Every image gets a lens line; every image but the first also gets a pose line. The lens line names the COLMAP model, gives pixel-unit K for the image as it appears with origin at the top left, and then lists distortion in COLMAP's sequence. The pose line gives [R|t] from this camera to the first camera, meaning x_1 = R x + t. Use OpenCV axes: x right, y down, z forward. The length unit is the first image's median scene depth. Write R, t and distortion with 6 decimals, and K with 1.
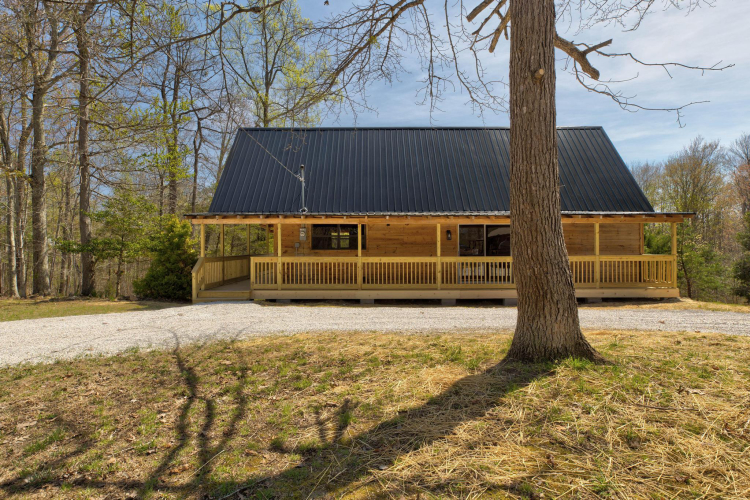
lens RADIAL K [[381.4, 0, 375.5], [0, 381.4, 248.2], [0, 0, 1]] dist [-0.005261, -0.001495]
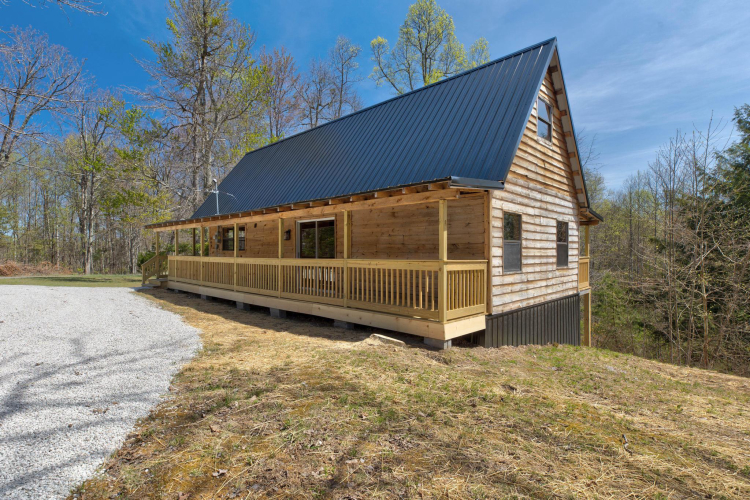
lens RADIAL K [[381.4, 0, 375.6], [0, 381.4, 254.6], [0, 0, 1]] dist [-0.005261, -0.001495]
pose [[0.711283, 0.007868, -0.702862, 1.001309], [-0.008318, 0.999962, 0.002777, 0.008730], [0.702857, 0.003871, 0.711321, 0.505341]]
